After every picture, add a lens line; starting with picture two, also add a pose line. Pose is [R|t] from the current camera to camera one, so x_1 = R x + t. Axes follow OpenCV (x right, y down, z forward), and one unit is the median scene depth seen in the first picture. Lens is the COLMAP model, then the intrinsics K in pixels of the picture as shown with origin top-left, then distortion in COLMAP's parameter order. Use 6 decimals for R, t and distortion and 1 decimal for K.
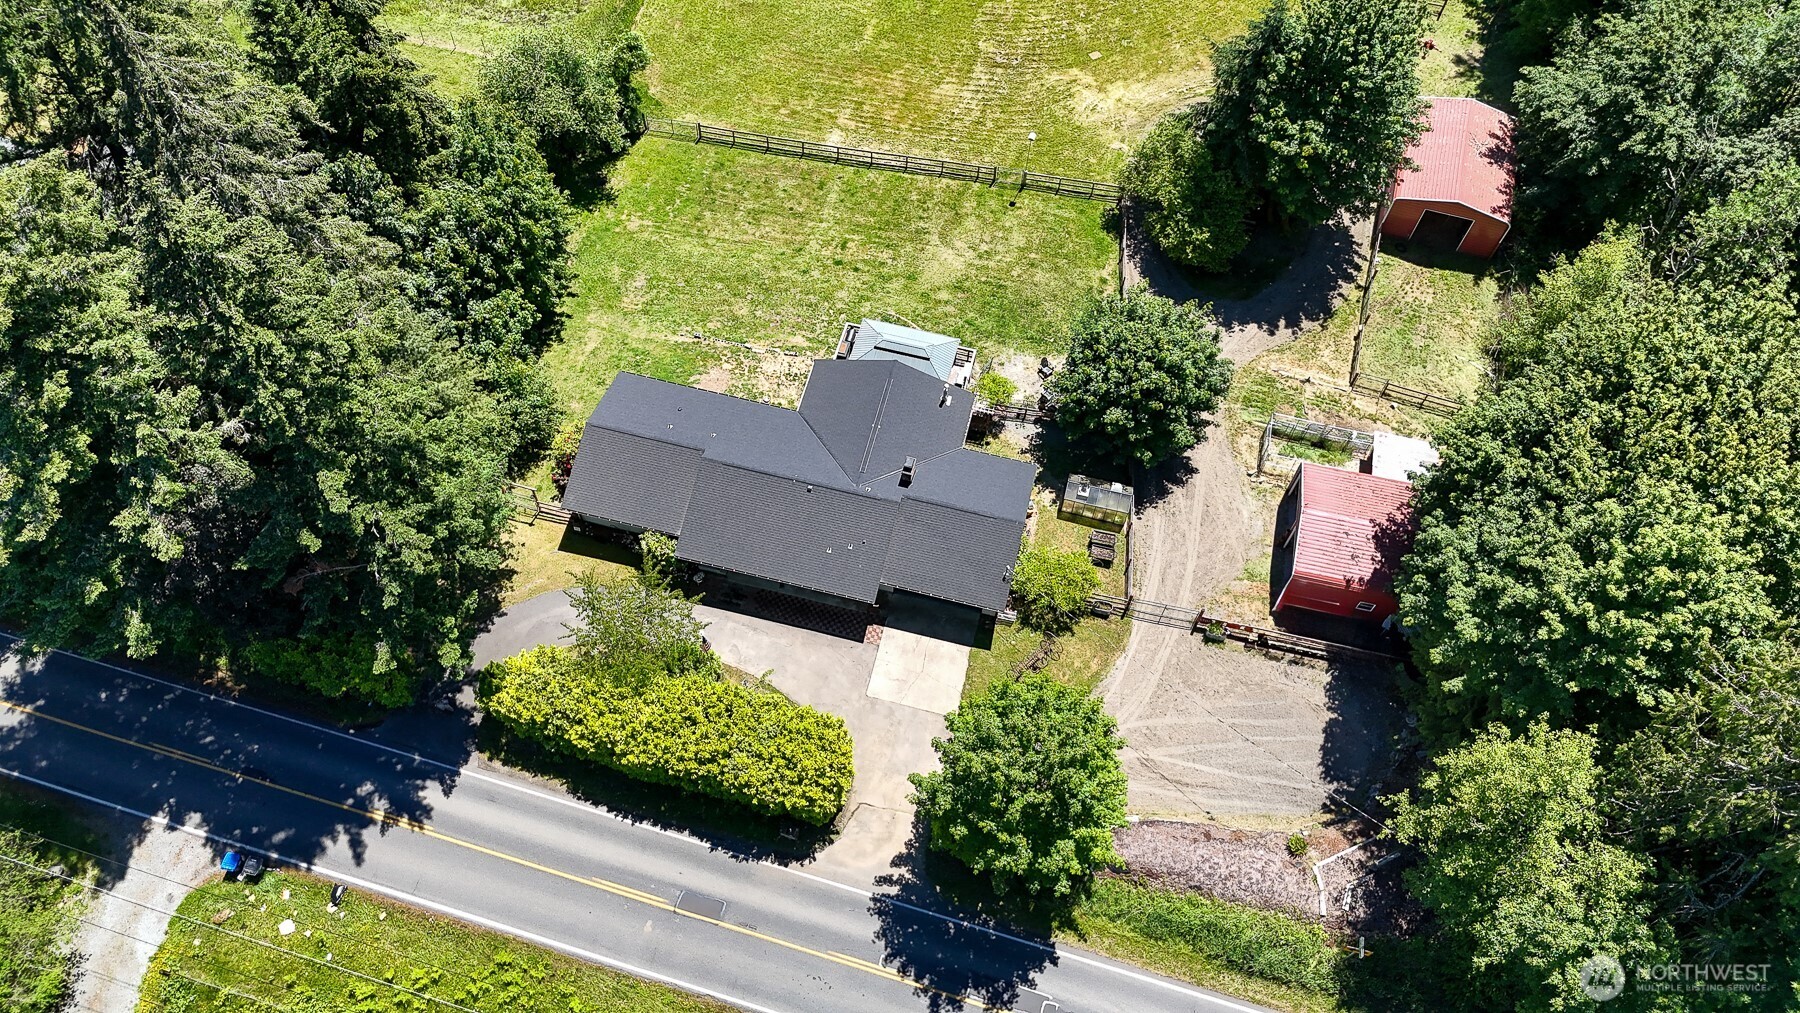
lens RADIAL K [[1313.9, 0, 900.0], [0, 1313.9, 506.5], [0, 0, 1]] dist [-0.000386, -0.000650]
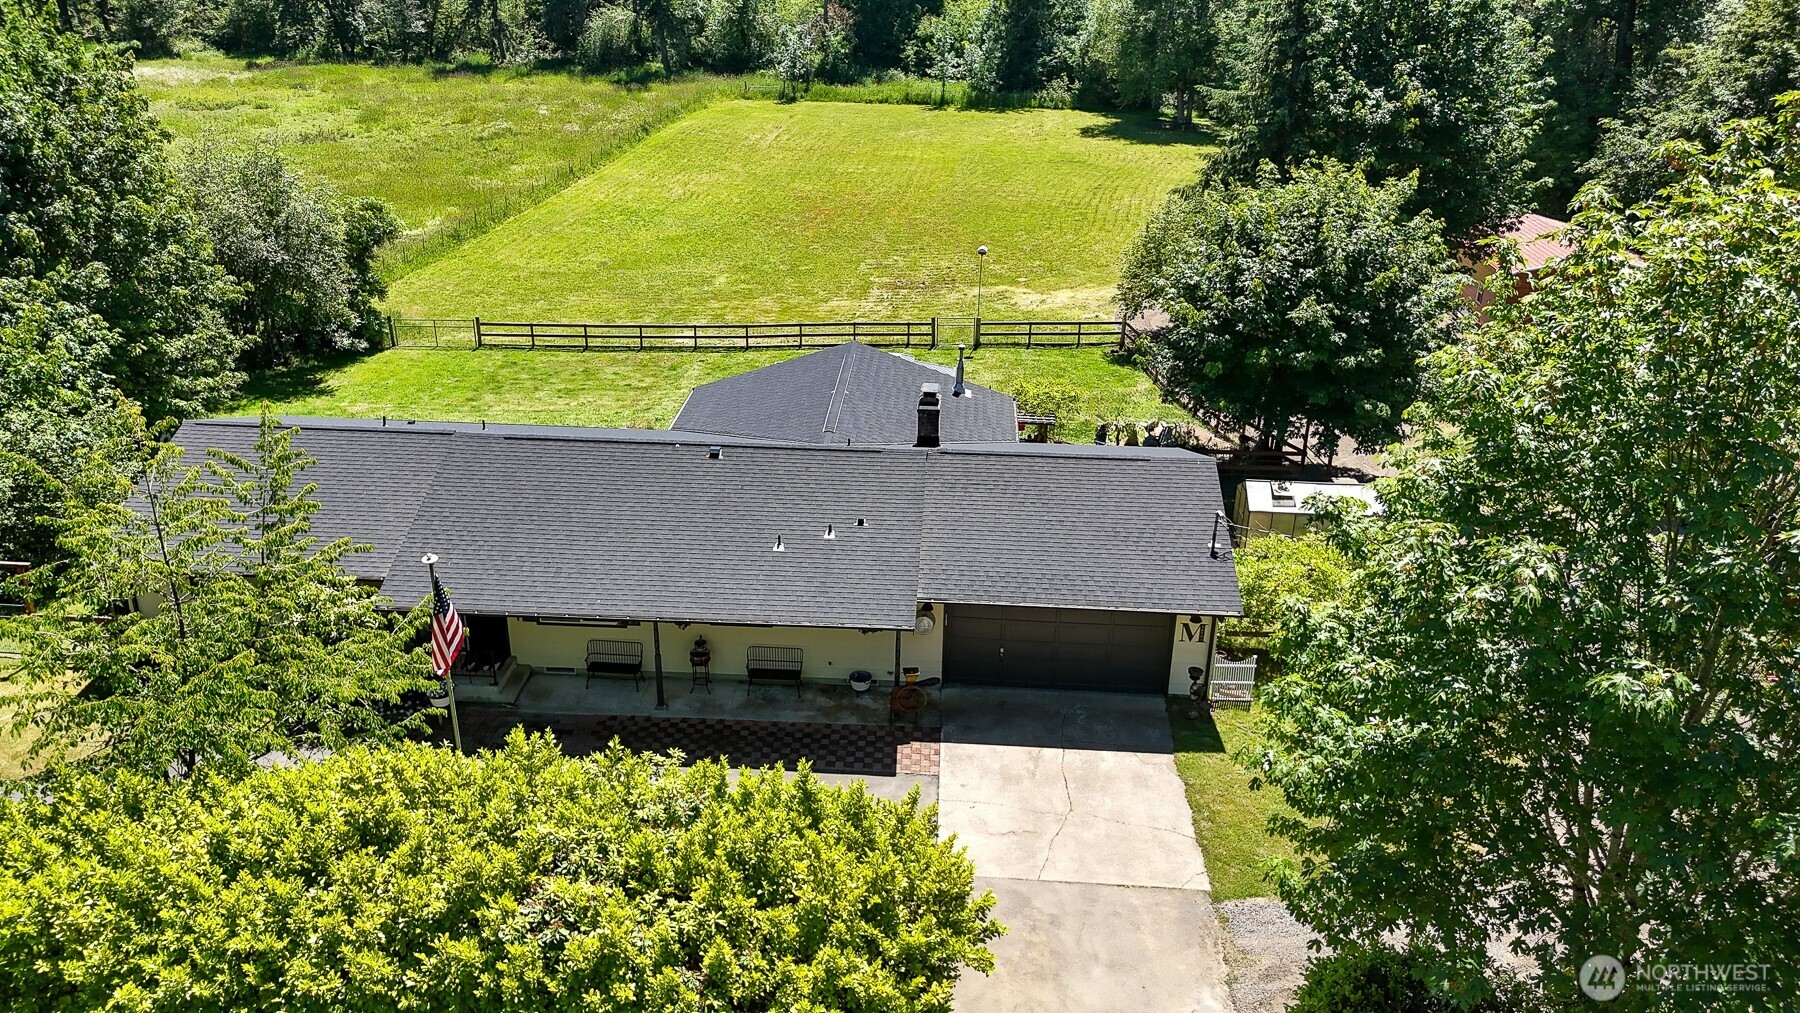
lens RADIAL K [[1313.9, 0, 900.0], [0, 1313.9, 506.5], [0, 0, 1]] dist [-0.000386, -0.000650]
pose [[0.981855, -0.080033, 0.171917, -0.069542], [0.167040, 0.794169, -0.584289, 0.214190], [-0.089769, 0.602404, 0.793128, 0.540822]]
